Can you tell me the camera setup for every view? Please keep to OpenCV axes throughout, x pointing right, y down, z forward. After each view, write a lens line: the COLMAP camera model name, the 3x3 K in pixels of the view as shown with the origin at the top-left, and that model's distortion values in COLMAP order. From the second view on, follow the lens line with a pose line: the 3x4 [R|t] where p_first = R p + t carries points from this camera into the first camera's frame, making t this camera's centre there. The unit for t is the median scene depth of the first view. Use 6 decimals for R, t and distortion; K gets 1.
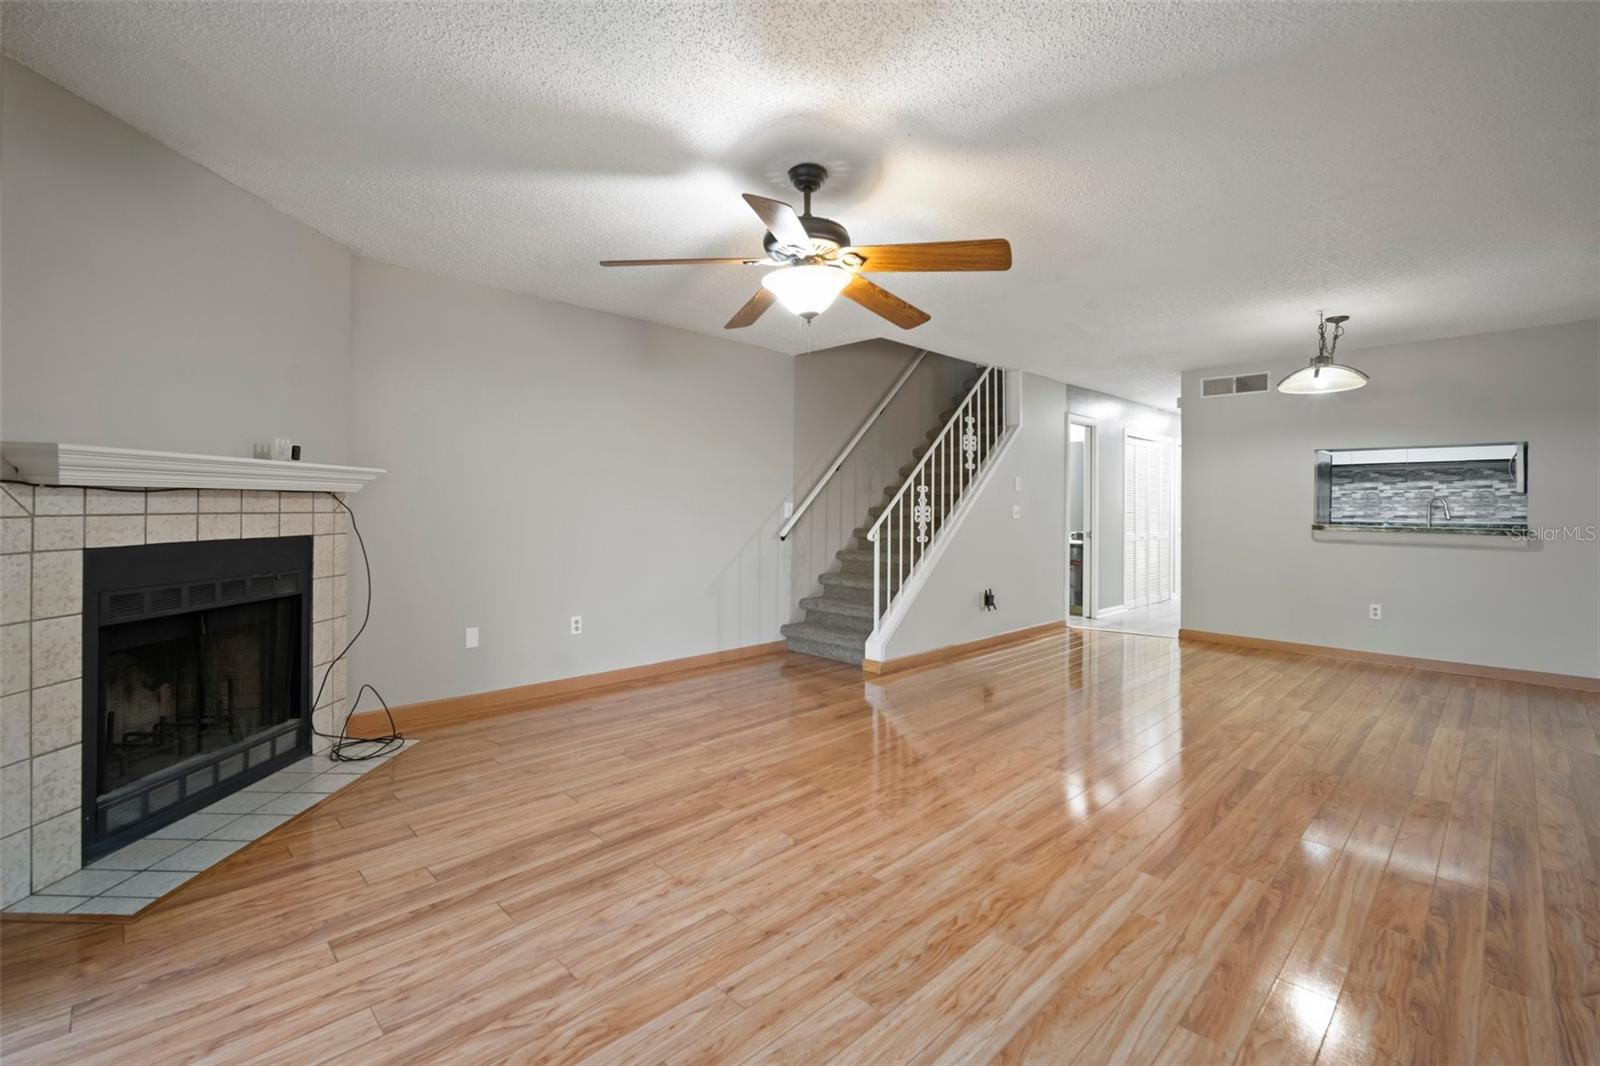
lens RADIAL K [[704.3, 0, 794.1], [0, 704.3, 495.2], [0, 0, 1]] dist [-0.007938, -0.000816]
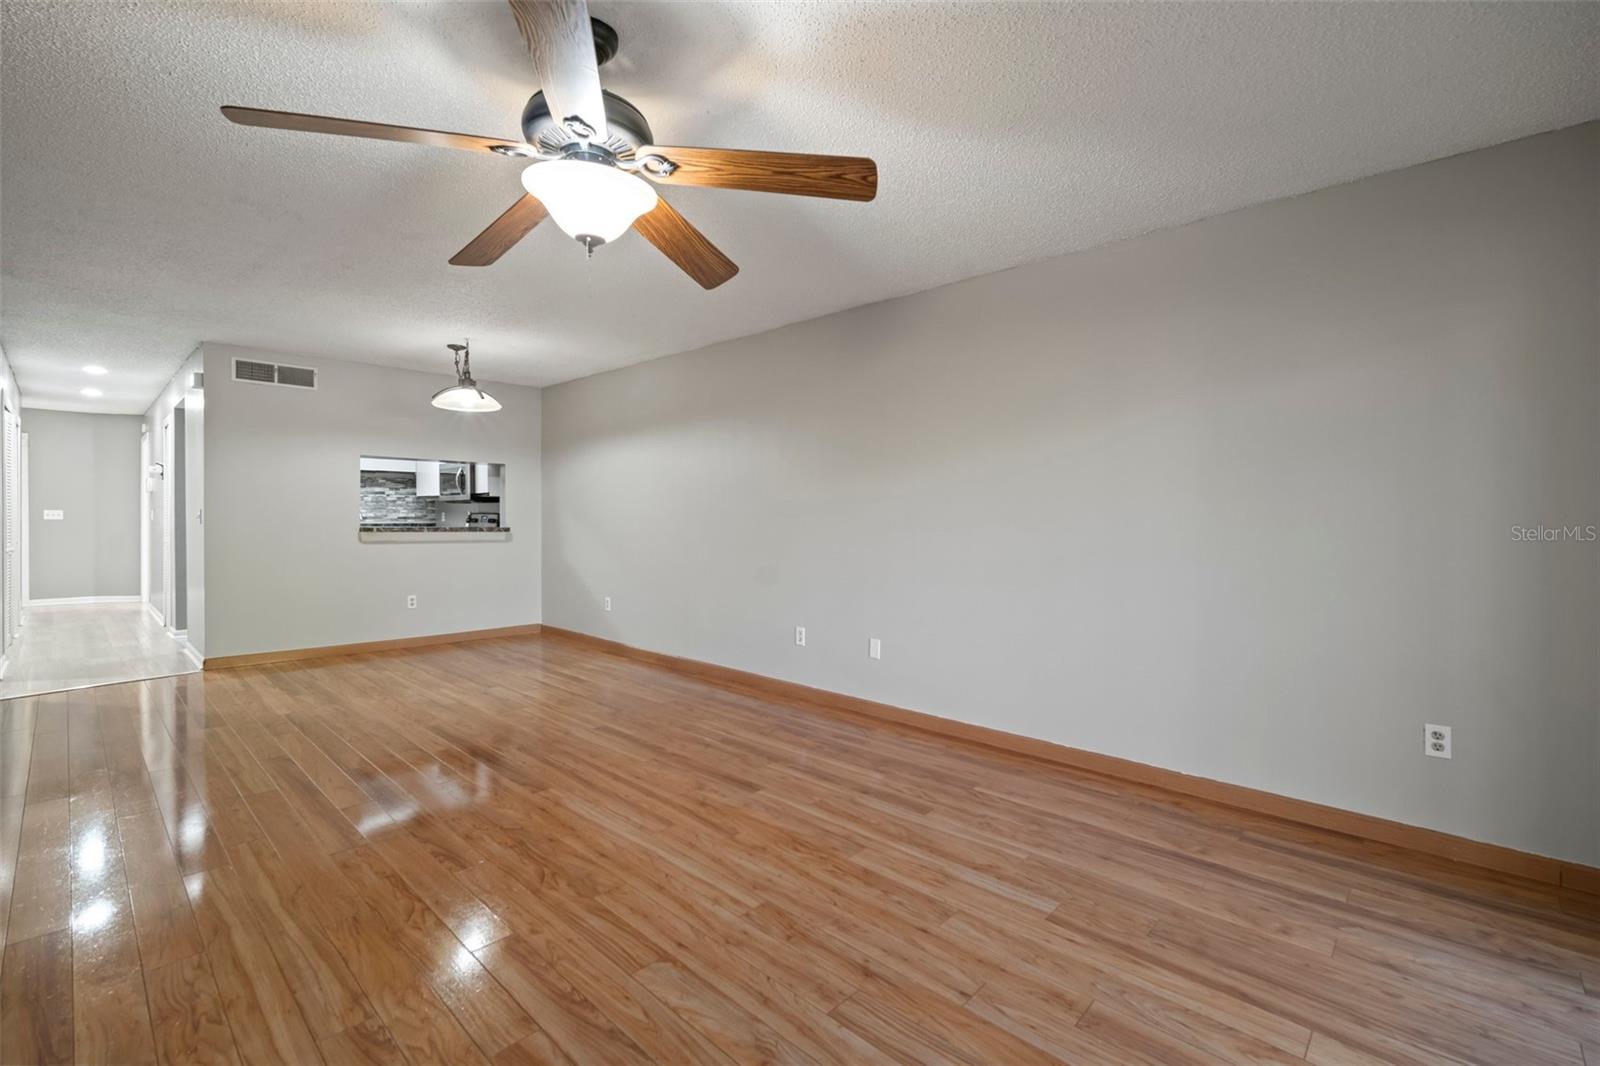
lens RADIAL K [[704.3, 0, 805.9], [0, 704.3, 524.5], [0, 0, 1]] dist [-0.007938, -0.000816]
pose [[-0.044055, -0.023138, 0.998761, -0.727724], [-0.021172, 0.999529, 0.022222, 0.002602], [-0.998805, -0.020167, -0.044525, 0.865113]]
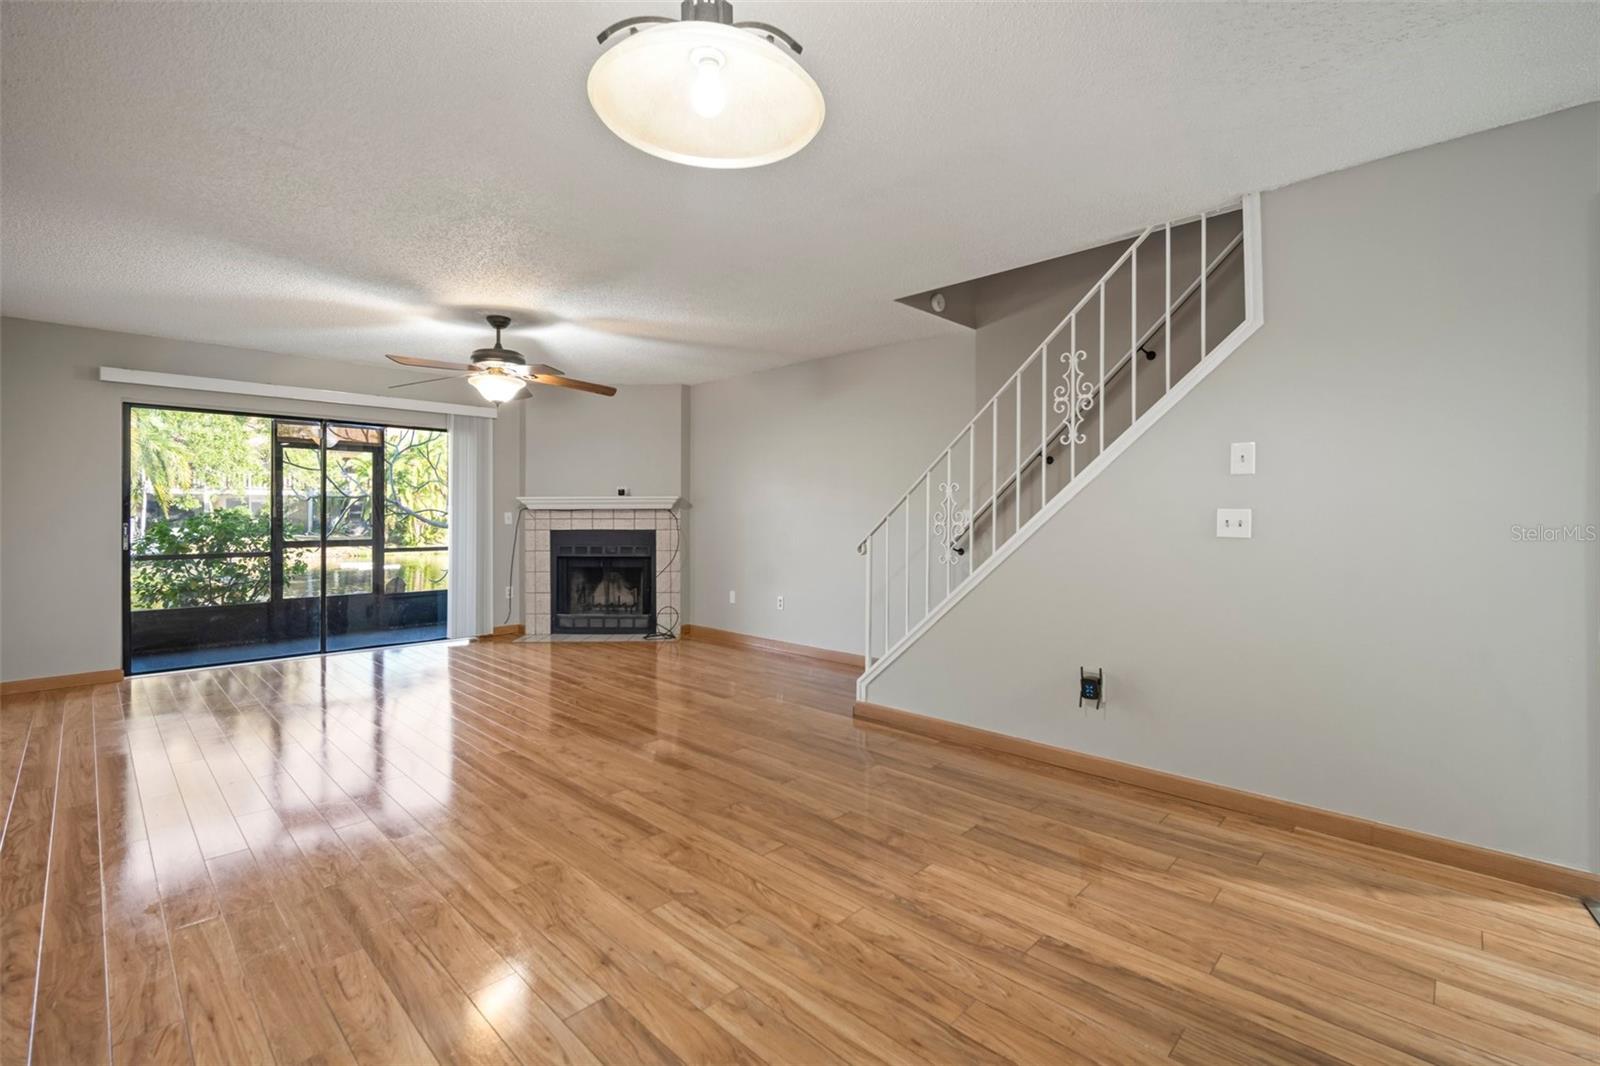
lens RADIAL K [[704.3, 0, 807.0], [0, 704.3, 522.4], [0, 0, 1]] dist [-0.007938, -0.000816]
pose [[0.032080, 0.002623, -0.999482, 1.842058], [0.015727, 0.999871, 0.003129, 0.045386], [0.999362, -0.015819, 0.032034, 1.774591]]
